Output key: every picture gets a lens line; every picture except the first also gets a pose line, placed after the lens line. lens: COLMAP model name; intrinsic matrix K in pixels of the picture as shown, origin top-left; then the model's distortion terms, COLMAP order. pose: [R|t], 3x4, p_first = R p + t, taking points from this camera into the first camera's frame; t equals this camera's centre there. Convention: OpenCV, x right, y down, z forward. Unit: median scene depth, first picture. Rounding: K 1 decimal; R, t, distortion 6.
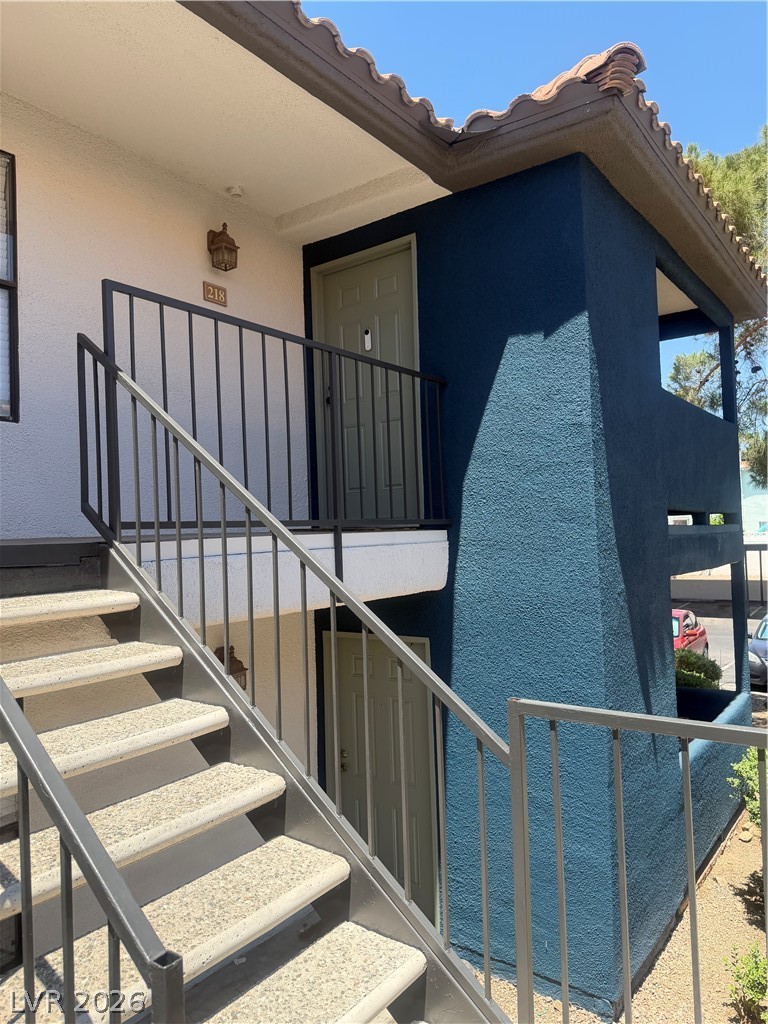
lens RADIAL K [[715.8, 0, 384.0], [0, 715.8, 512.0], [0, 0, 1]] dist [0.088811, -0.133642]
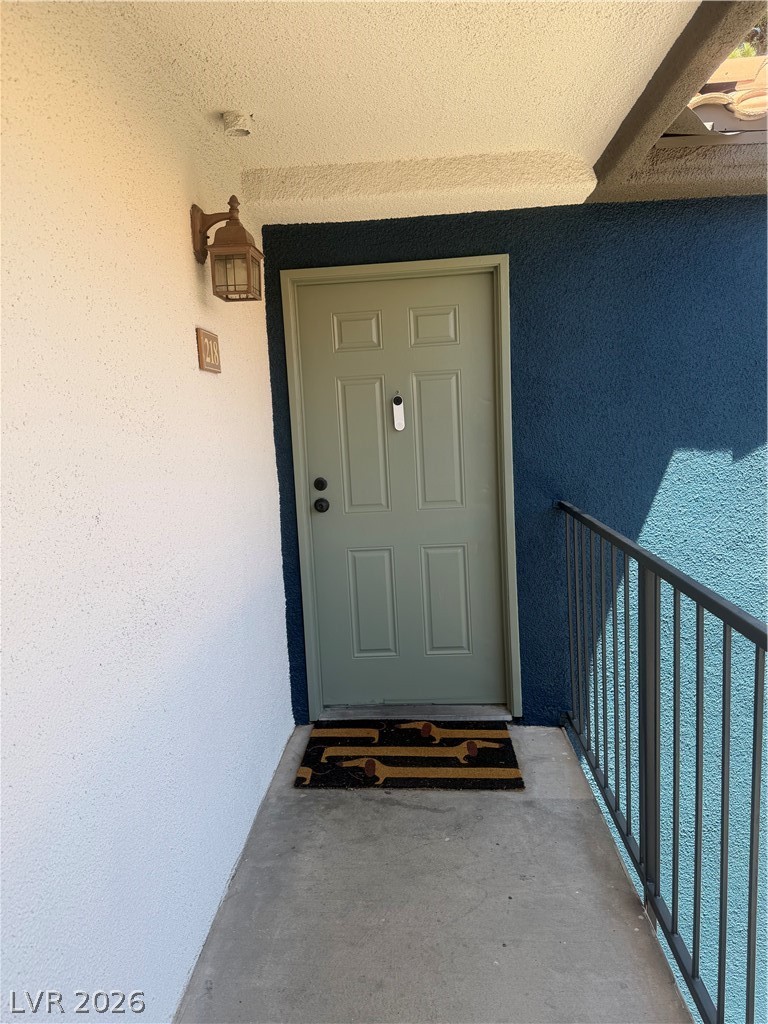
lens RADIAL K [[700.4, 0, 380.5], [0, 700.4, 517.2], [0, 0, 1]] dist [0.028941, -0.044568]
pose [[0.841901, -0.085686, 0.532786, -0.393200], [0.007908, 0.989166, 0.146588, -0.264564], [-0.539574, -0.119199, 0.833457, 0.562049]]
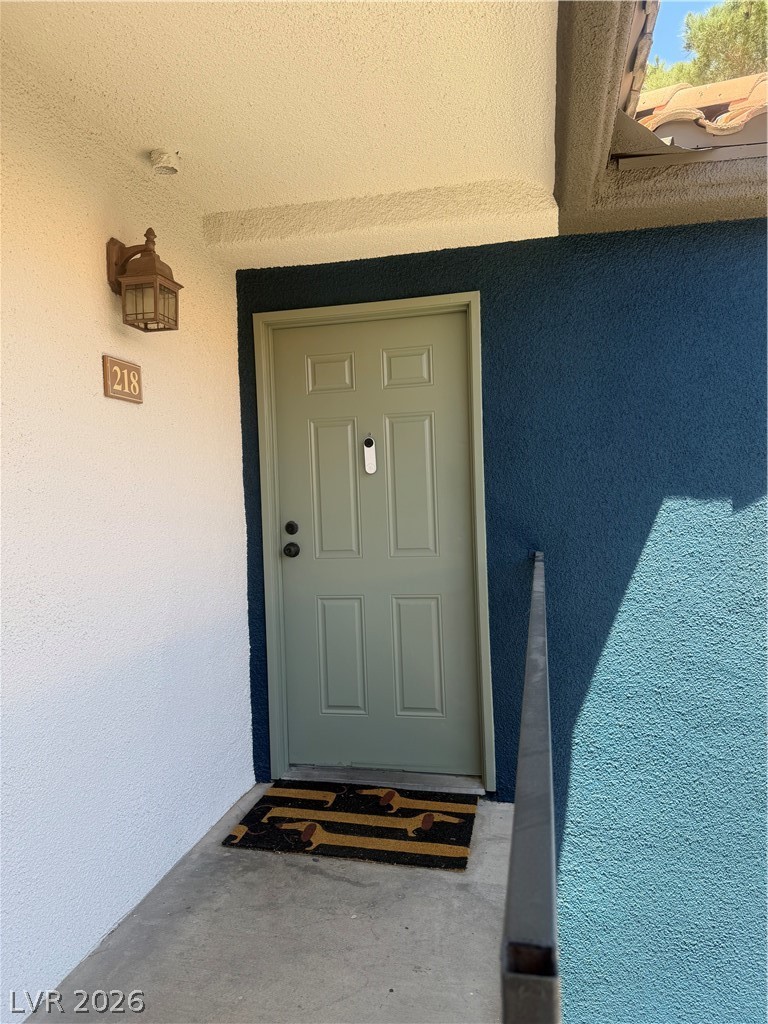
lens RADIAL K [[707.5, 0, 383.1], [0, 707.5, 528.7], [0, 0, 1]] dist [0.035973, -0.050734]
pose [[0.915286, -0.017692, 0.402415, -0.269050], [-0.007188, 0.998159, 0.060232, -0.238179], [-0.402739, -0.058022, 0.913474, 0.520605]]
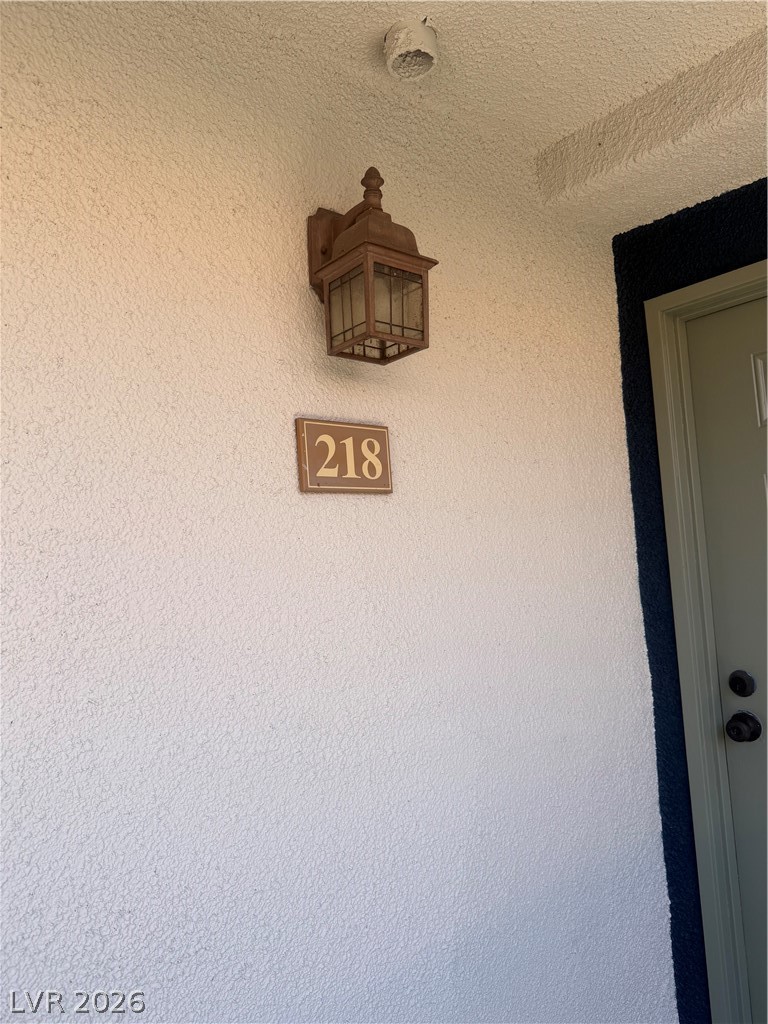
lens RADIAL K [[715.8, 0, 384.0], [0, 715.8, 512.0], [0, 0, 1]] dist [0.088811, -0.133642]
pose [[0.970888, -0.049297, -0.234406, -0.164789], [0.041846, 0.998451, -0.036659, -0.275627], [0.235850, 0.025783, 0.971447, 0.769096]]
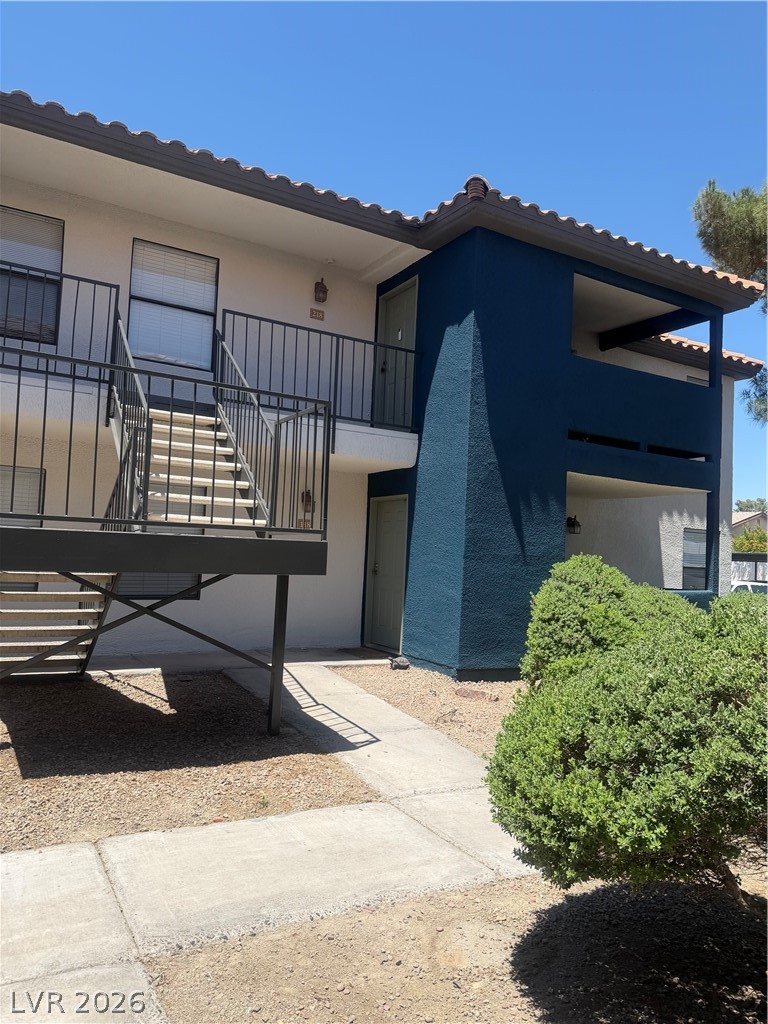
lens RADIAL K [[707.5, 0, 383.1], [0, 707.5, 528.7], [0, 0, 1]] dist [0.035973, -0.050734]
pose [[0.915900, 0.057031, -0.397335, 0.739424], [-0.059508, 0.998209, 0.006104, 0.260966], [0.396972, 0.018054, 0.917653, -0.697446]]
